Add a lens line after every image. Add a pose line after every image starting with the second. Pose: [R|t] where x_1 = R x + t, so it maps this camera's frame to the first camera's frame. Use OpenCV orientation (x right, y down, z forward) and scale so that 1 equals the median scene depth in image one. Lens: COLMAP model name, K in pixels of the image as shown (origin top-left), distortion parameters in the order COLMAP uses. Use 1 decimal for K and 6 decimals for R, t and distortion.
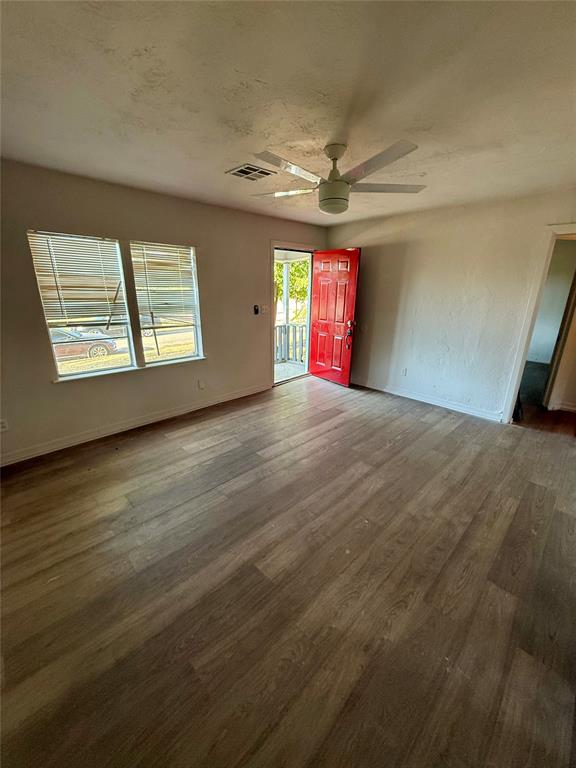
lens RADIAL K [[308.4, 0, 289.0], [0, 308.4, 382.0], [0, 0, 1]] dist [-0.001367, 0.001233]
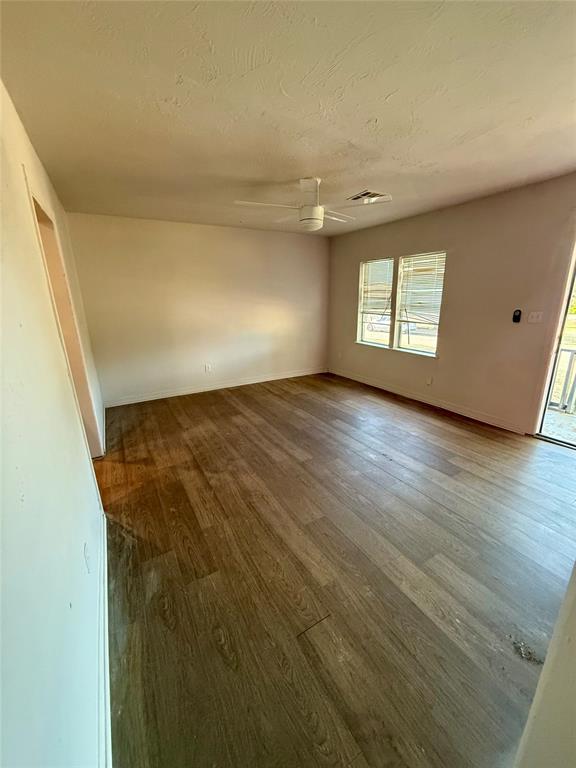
lens RADIAL K [[308.4, 0, 287.7], [0, 308.4, 383.3], [0, 0, 1]] dist [-0.001367, 0.001233]
pose [[-0.261962, 0.261564, -0.928956, 1.362324], [-0.268190, 0.904927, 0.330427, -0.335675], [0.927065, 0.335696, -0.166908, 1.210174]]
